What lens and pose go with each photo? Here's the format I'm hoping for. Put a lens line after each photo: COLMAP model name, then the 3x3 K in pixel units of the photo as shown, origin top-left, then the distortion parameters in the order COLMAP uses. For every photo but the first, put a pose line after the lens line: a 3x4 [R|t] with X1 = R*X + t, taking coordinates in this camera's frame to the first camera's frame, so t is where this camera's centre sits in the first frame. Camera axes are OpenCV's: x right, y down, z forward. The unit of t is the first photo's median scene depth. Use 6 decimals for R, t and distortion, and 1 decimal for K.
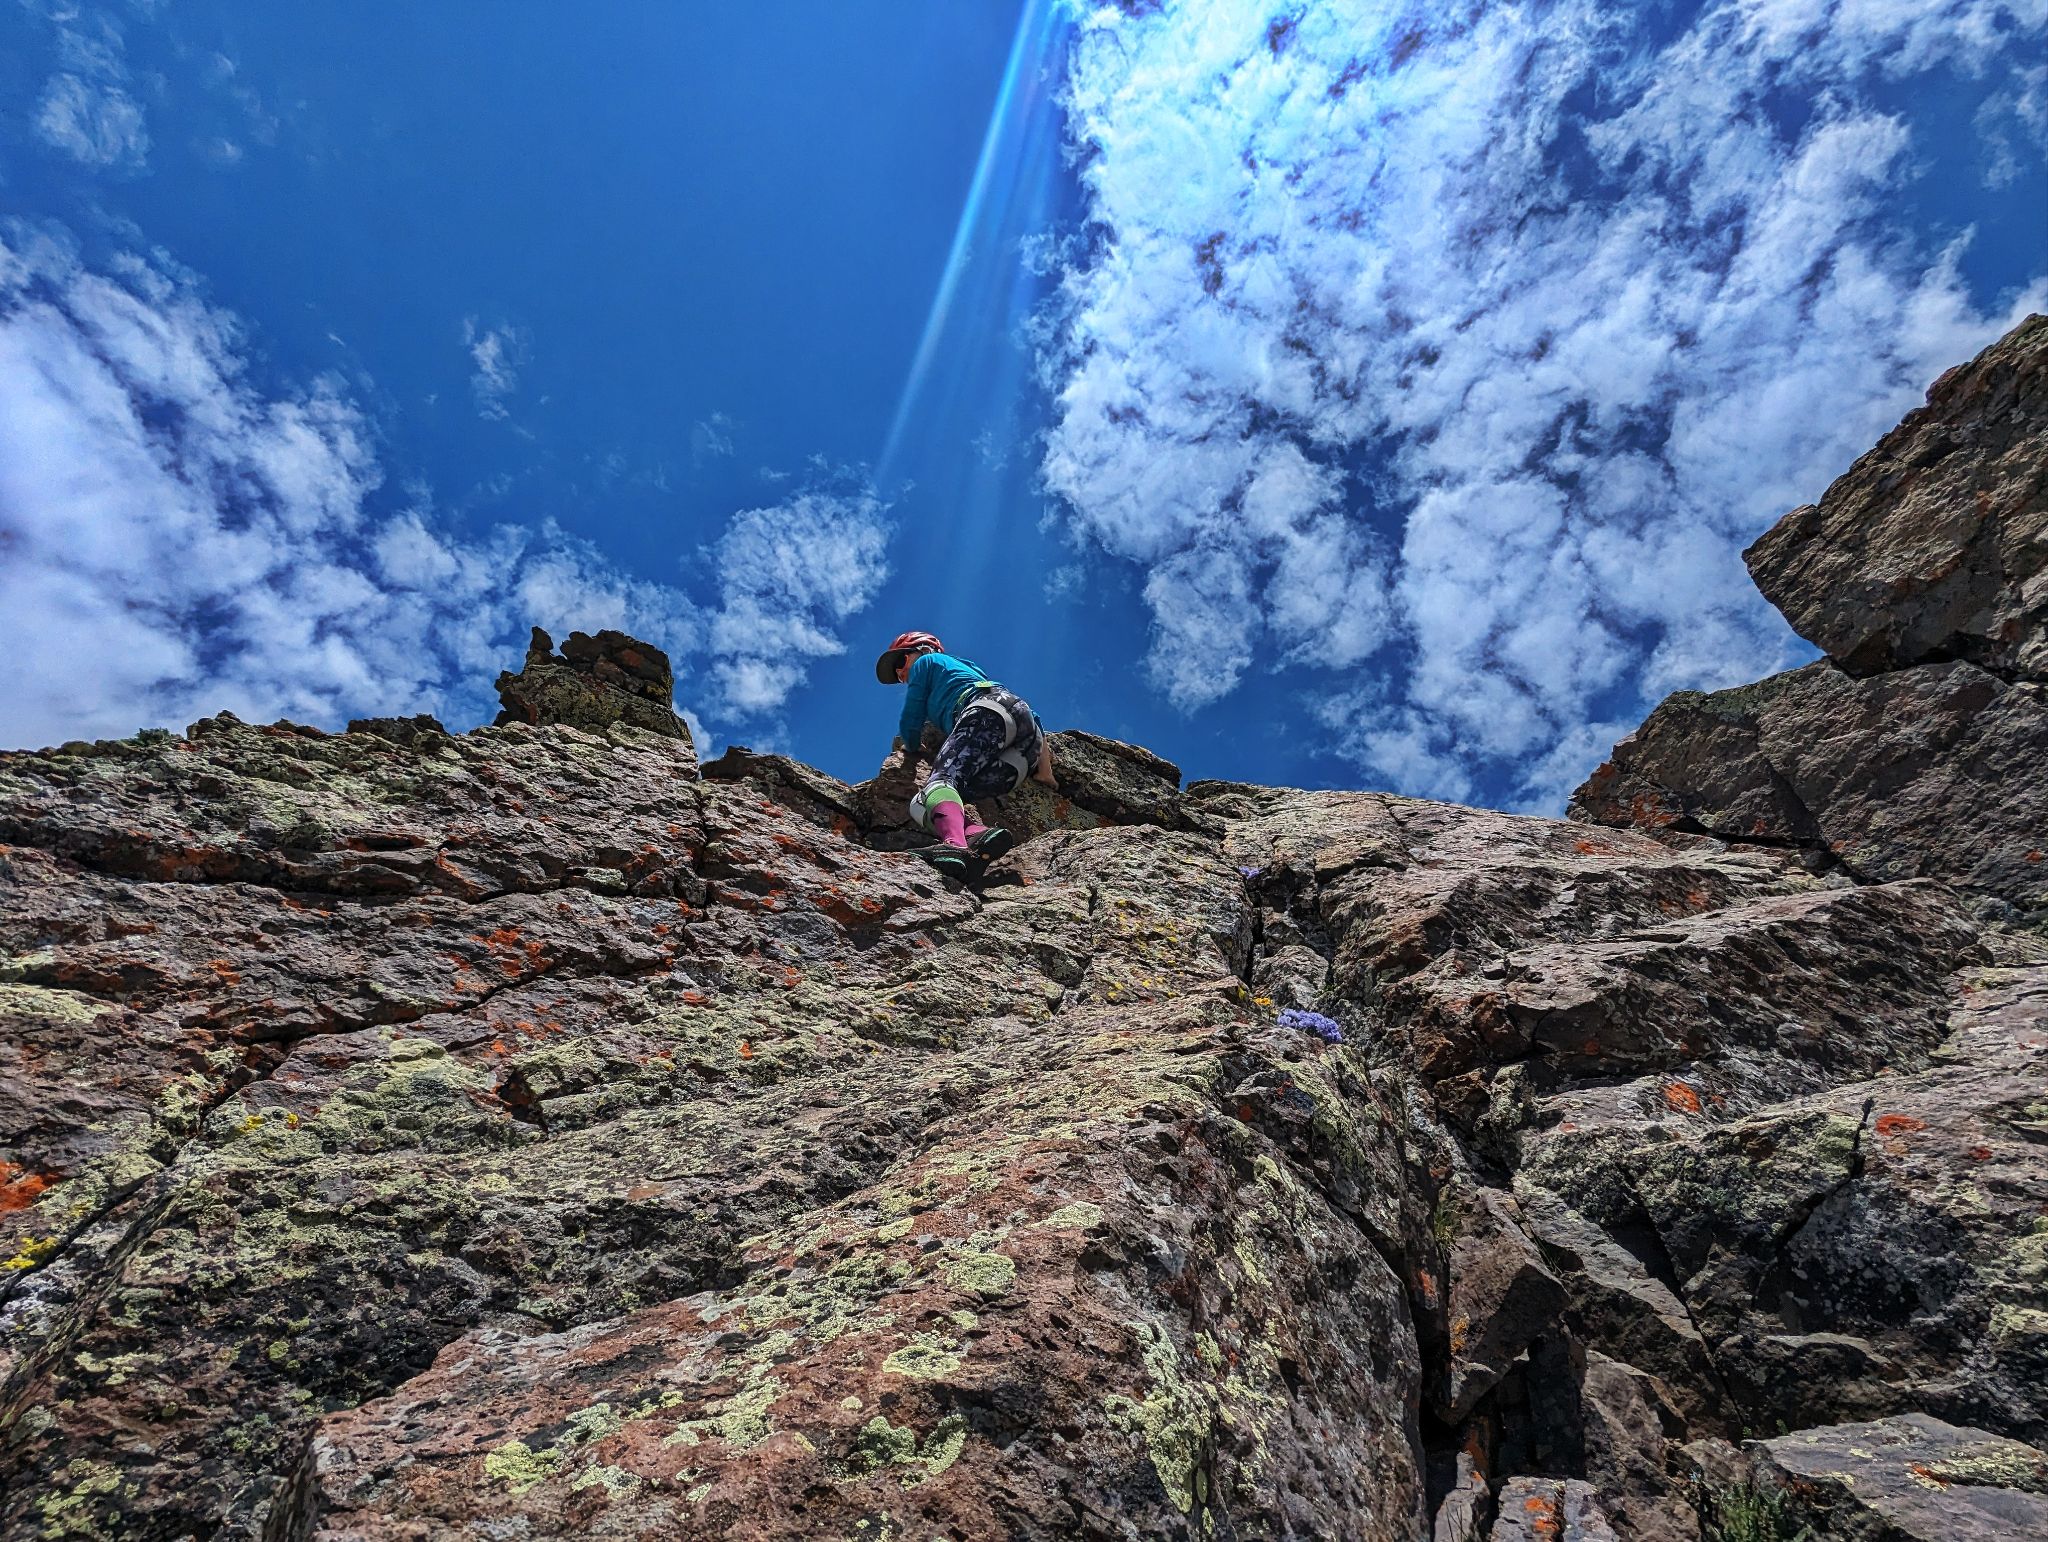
lens RADIAL K [[970.4, 0, 1030.1], [0, 970.4, 770.1], [0, 0, 1]] dist [-0.004164, 0.001102]
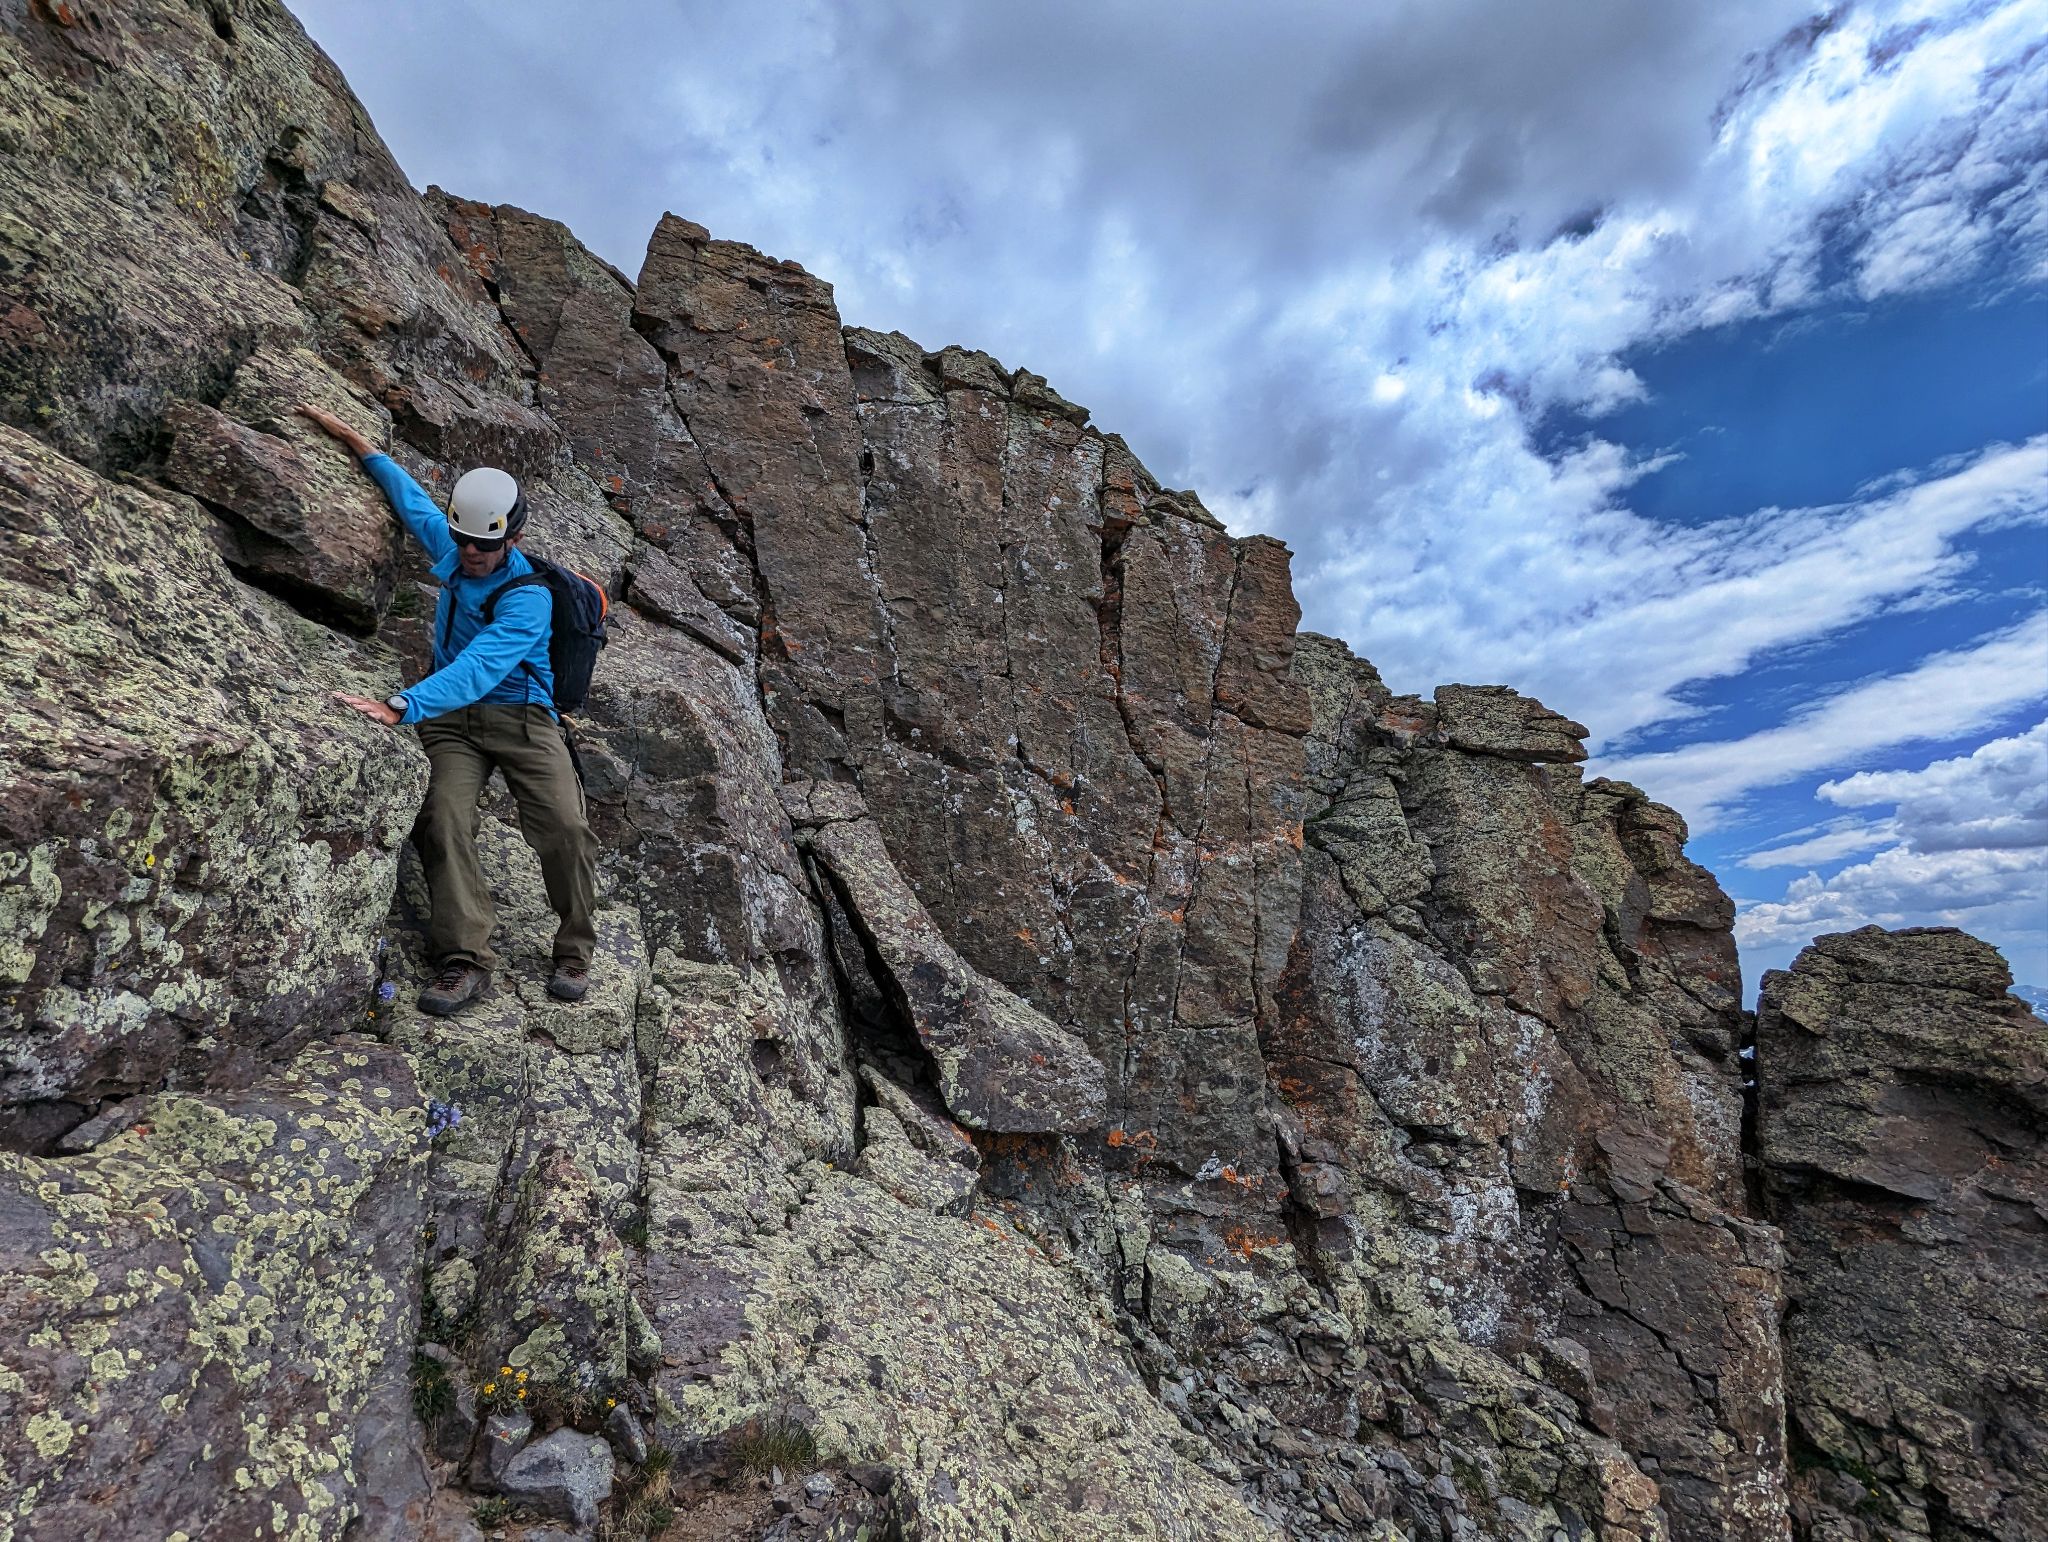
lens RADIAL K [[970.4, 0, 1029.7], [0, 970.4, 771.6], [0, 0, 1]] dist [-0.004164, 0.001102]
pose [[0.087120, 0.199554, 0.976006, -1.226829], [-0.819885, 0.570870, -0.043536, -0.298768], [-0.565860, -0.796420, 0.213346, -0.806767]]
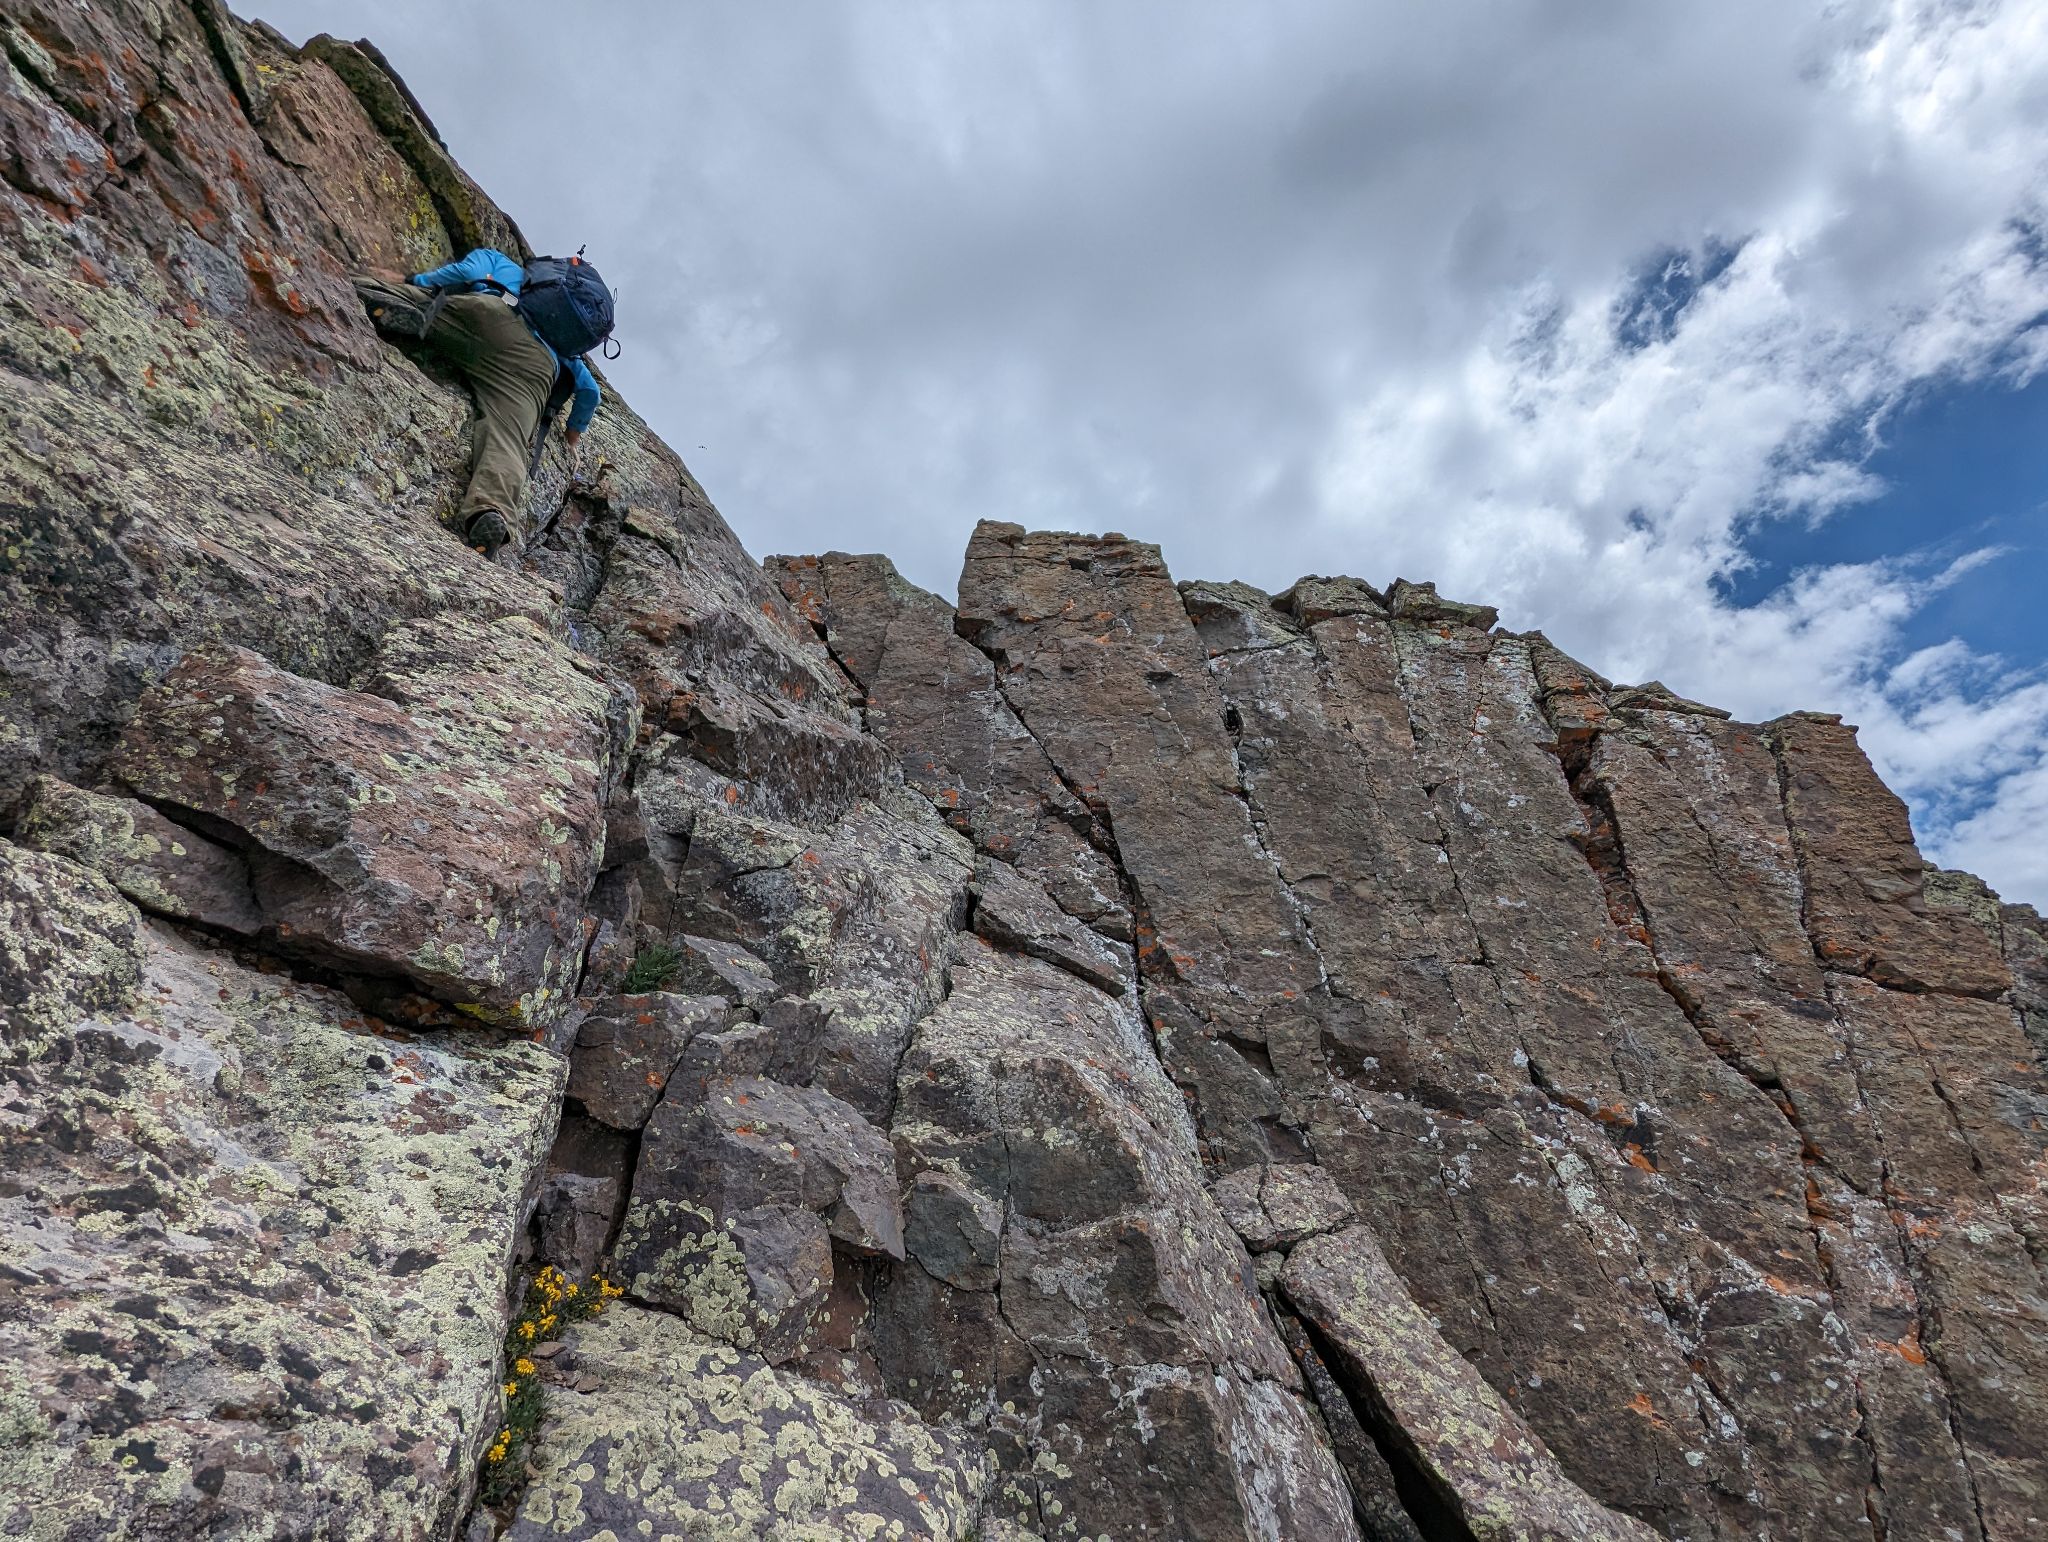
lens RADIAL K [[970.4, 0, 1024.9], [0, 970.4, 763.3], [0, 0, 1]] dist [-0.004164, 0.001102]
pose [[0.436486, 0.447375, 0.780599, -0.470781], [-0.729056, 0.684279, 0.015492, -0.114298], [-0.527217, -0.575863, 0.624840, -0.340524]]
